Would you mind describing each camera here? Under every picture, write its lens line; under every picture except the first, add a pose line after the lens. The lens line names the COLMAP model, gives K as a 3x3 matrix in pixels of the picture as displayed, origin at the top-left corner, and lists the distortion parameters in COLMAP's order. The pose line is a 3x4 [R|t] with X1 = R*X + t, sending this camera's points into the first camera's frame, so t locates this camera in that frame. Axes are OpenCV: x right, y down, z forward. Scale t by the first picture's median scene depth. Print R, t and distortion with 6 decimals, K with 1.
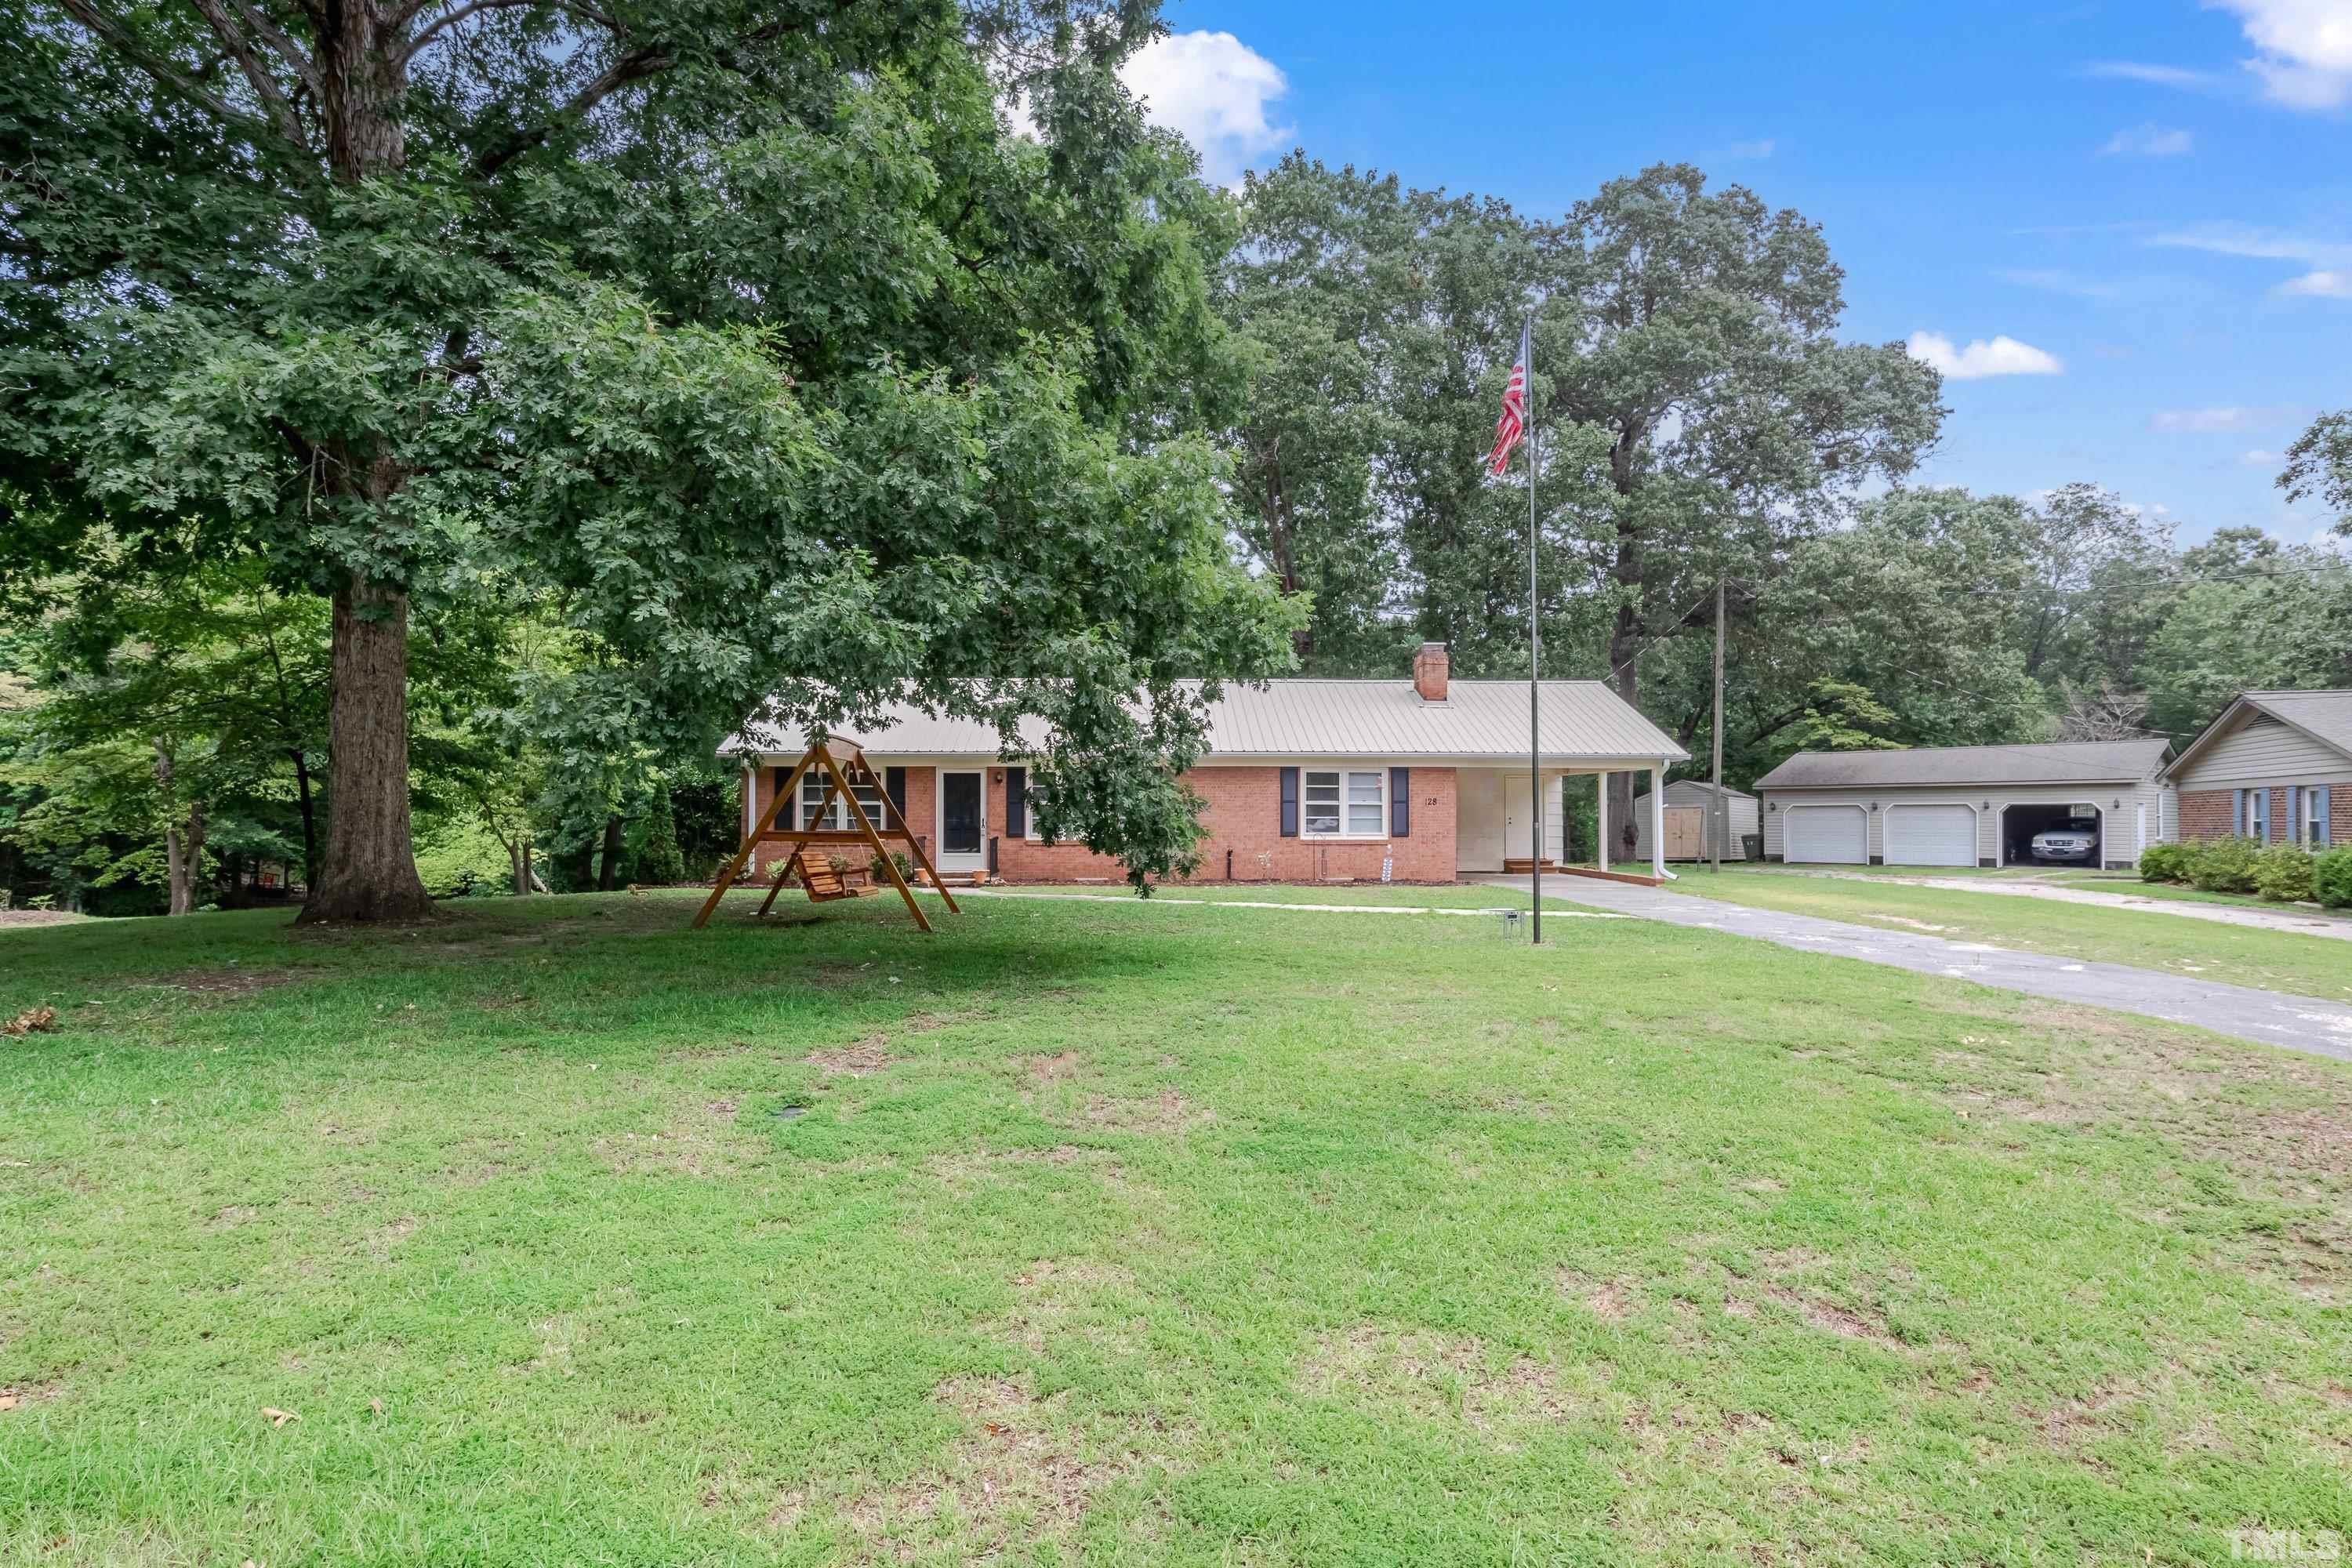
lens RADIAL K [[1247.2, 0, 1204.4], [0, 1247.2, 749.6], [0, 0, 1]] dist [0.033218, -0.000850]
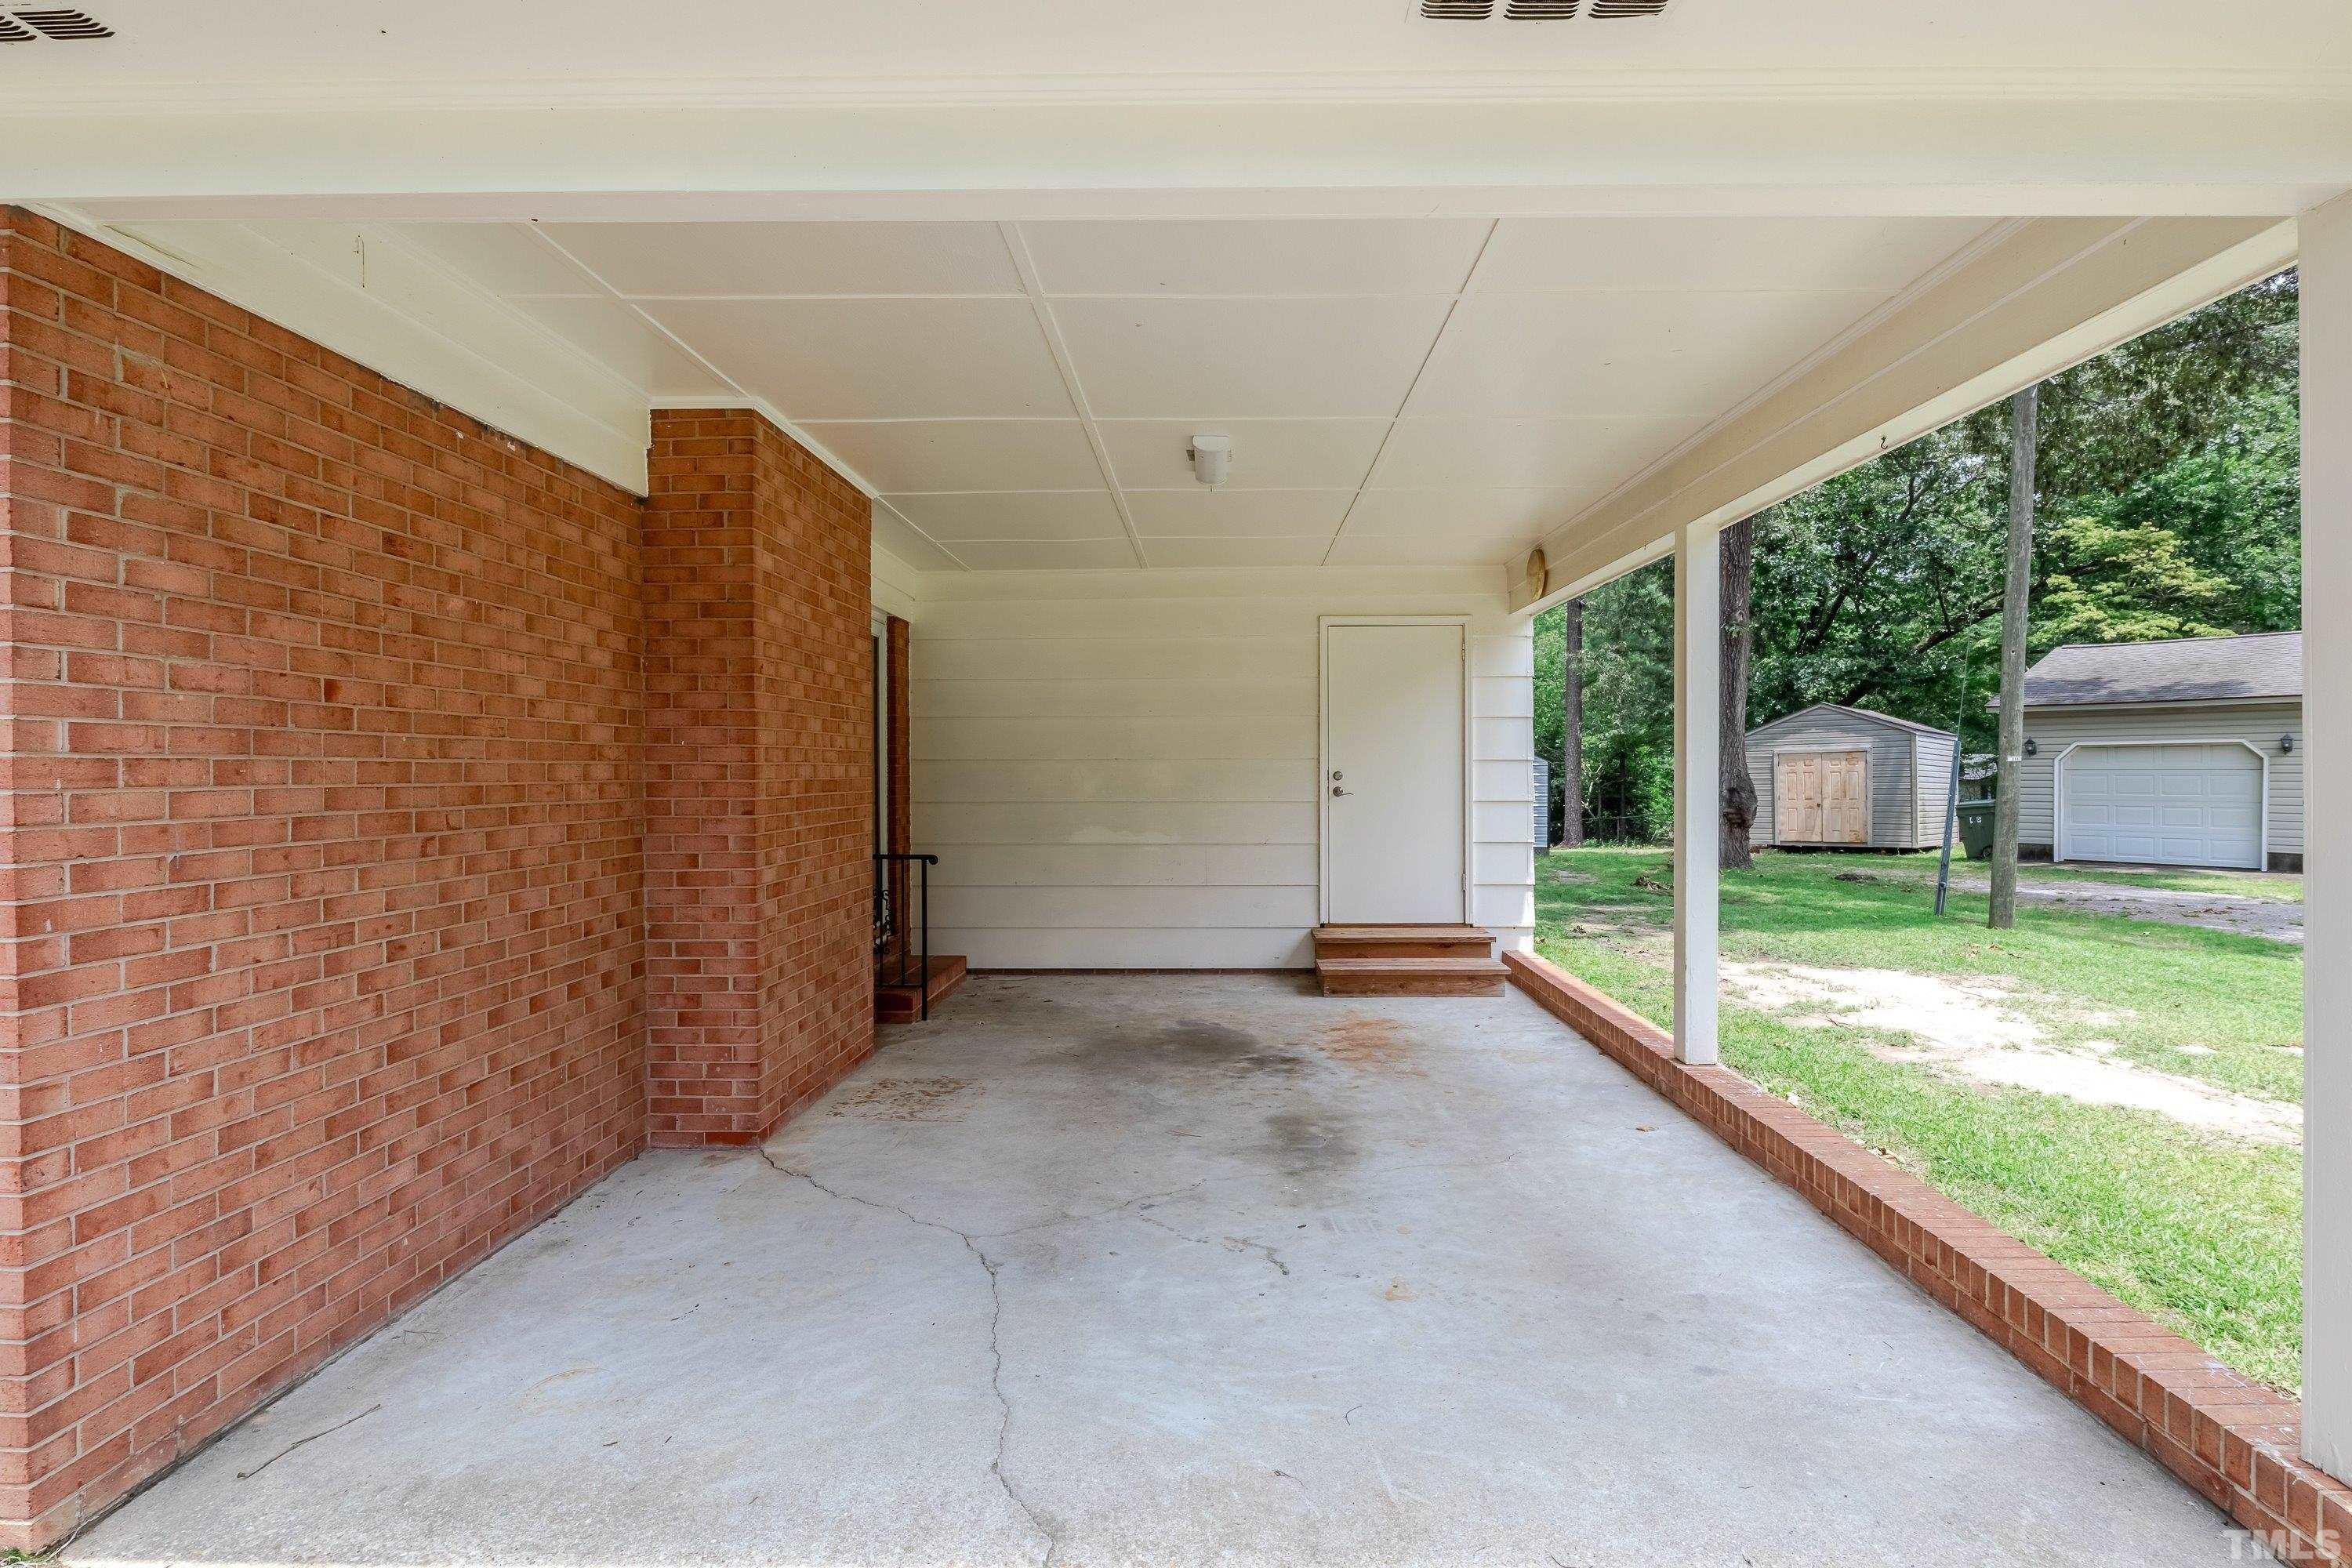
lens RADIAL K [[1247.2, 0, 1204.4], [0, 1247.2, 749.6], [0, 0, 1]] dist [0.033218, -0.000850]
pose [[0.998661, -0.001958, -0.051685, 0.285479], [0.003985, 0.999225, 0.039148, 0.048313], [0.051569, -0.039301, 0.997896, 0.911233]]
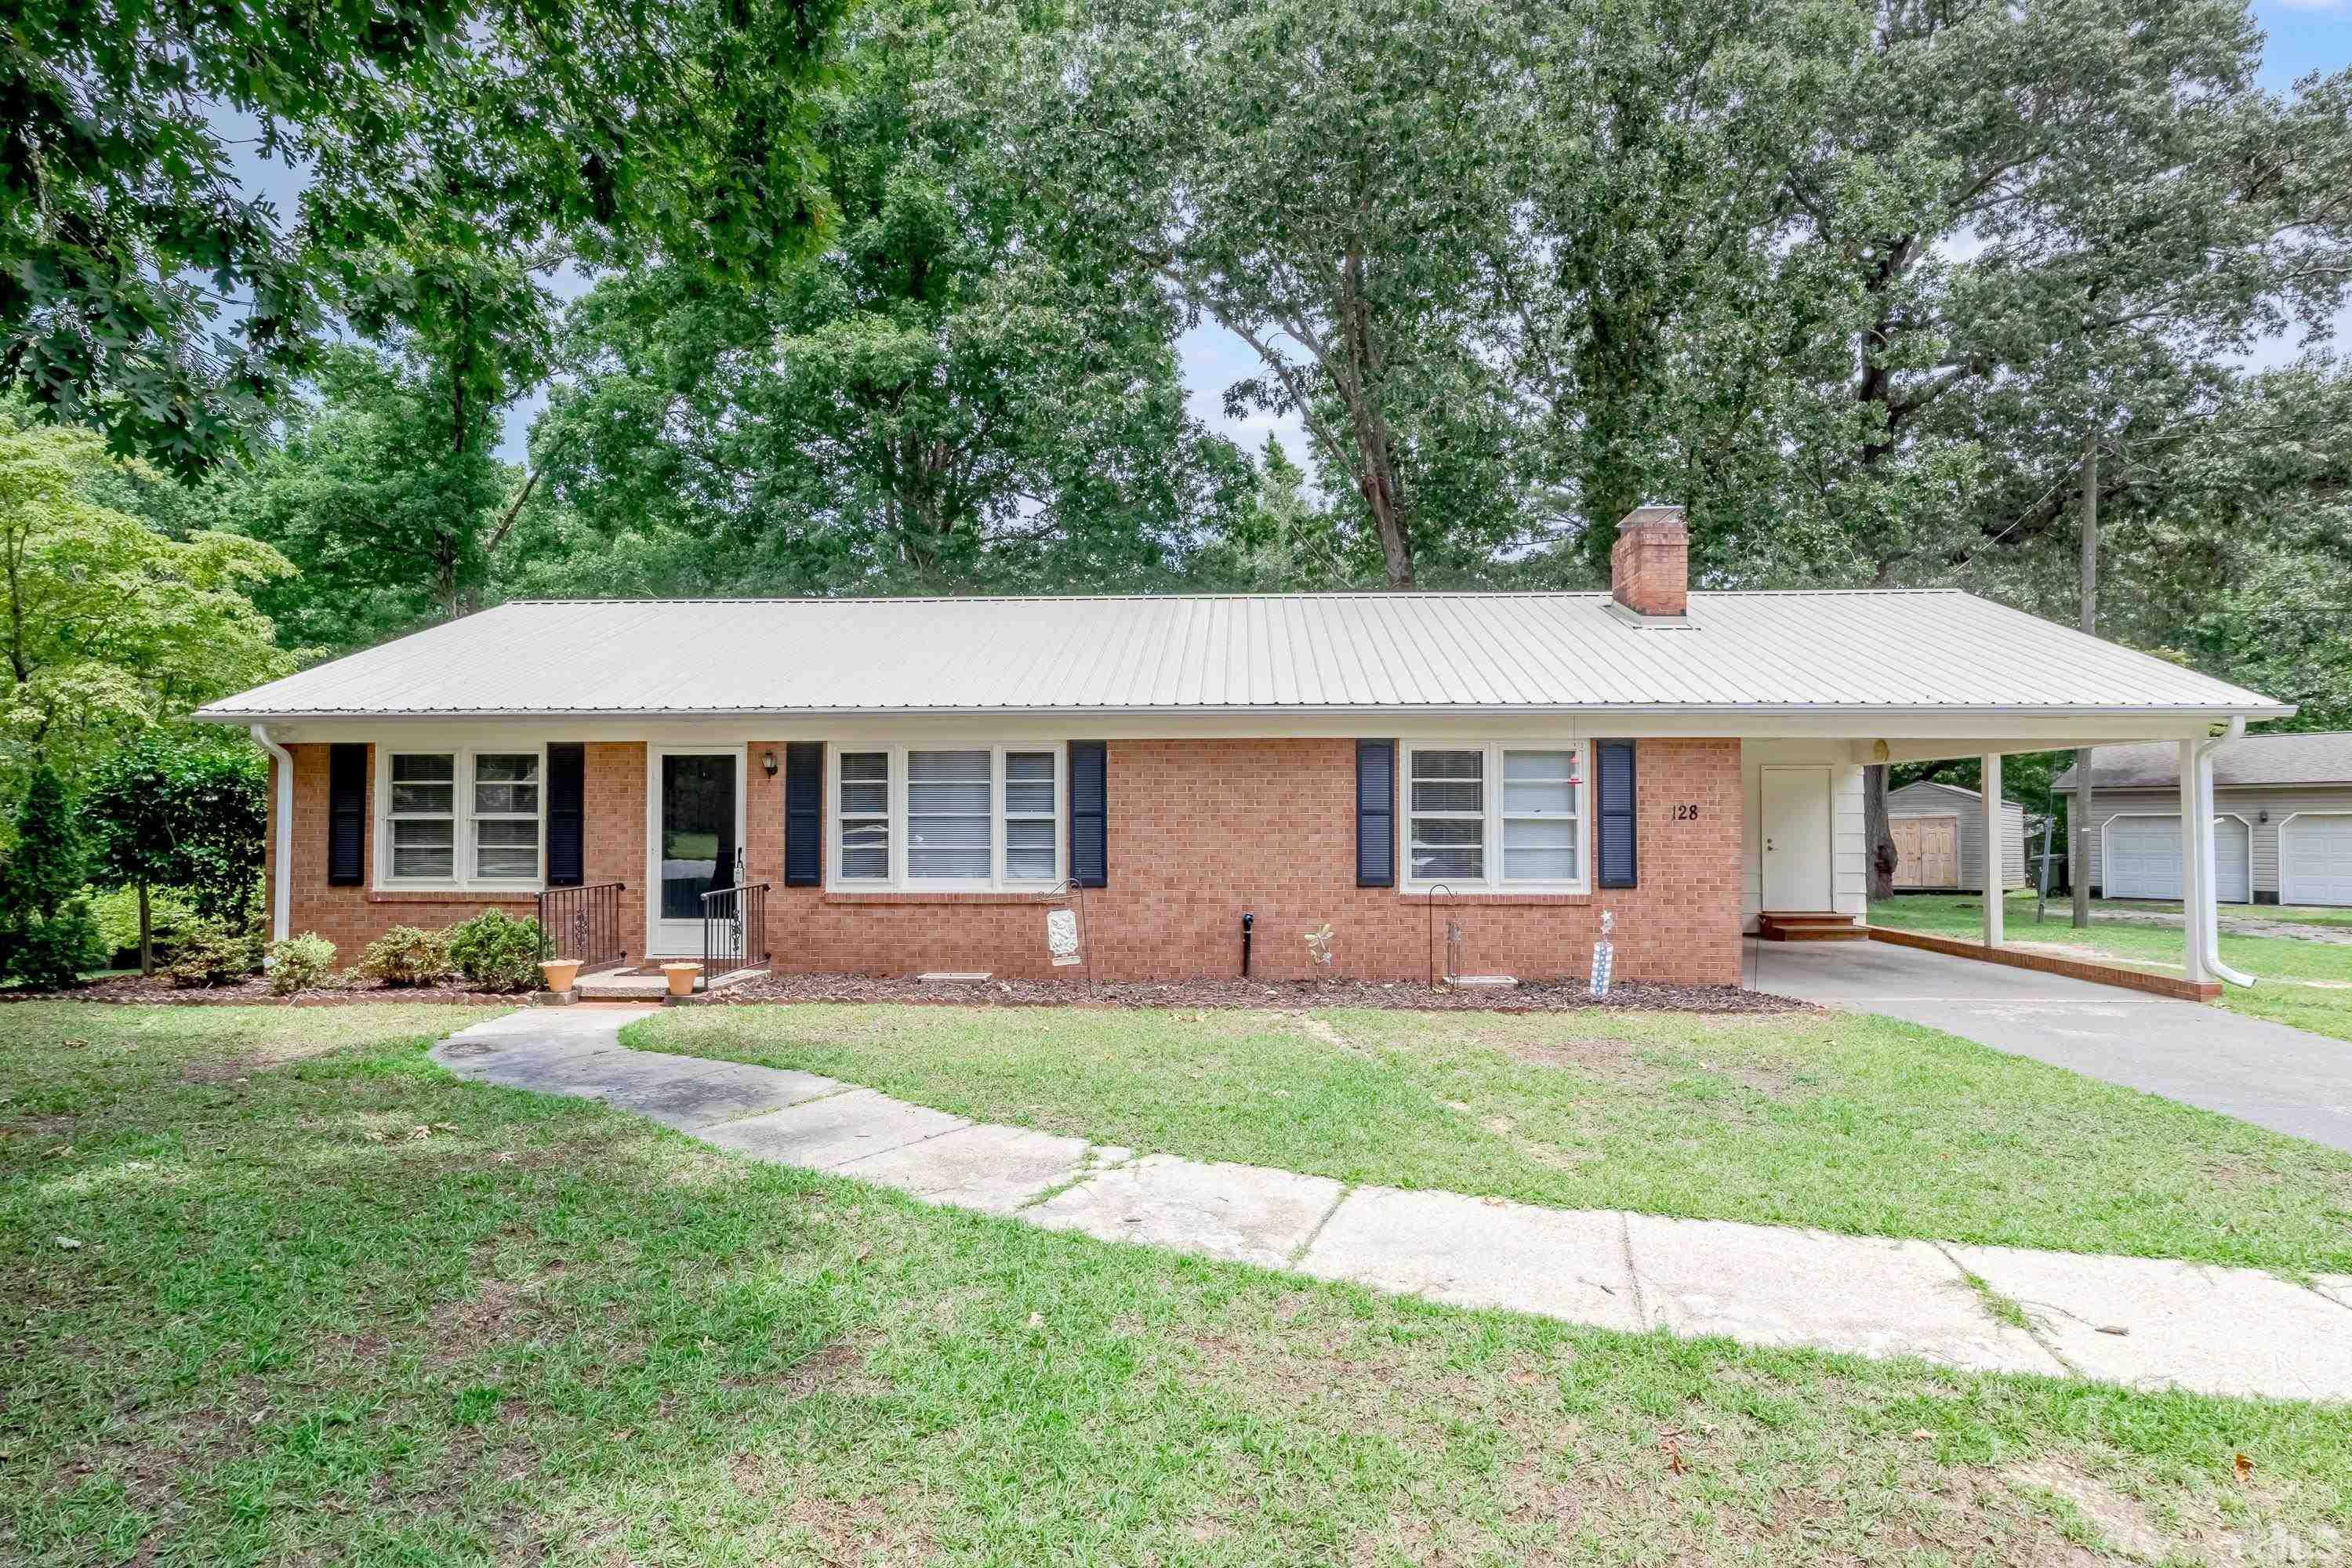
lens RADIAL K [[1197.7, 0, 1172.4], [0, 1197.7, 766.8], [0, 0, 1]] dist [0.000272, 0.000142]
pose [[0.993953, -0.004926, -0.109696, 0.040719], [0.005568, 0.999969, 0.005540, 0.020892], [0.109665, -0.006117, 0.993950, 0.532937]]
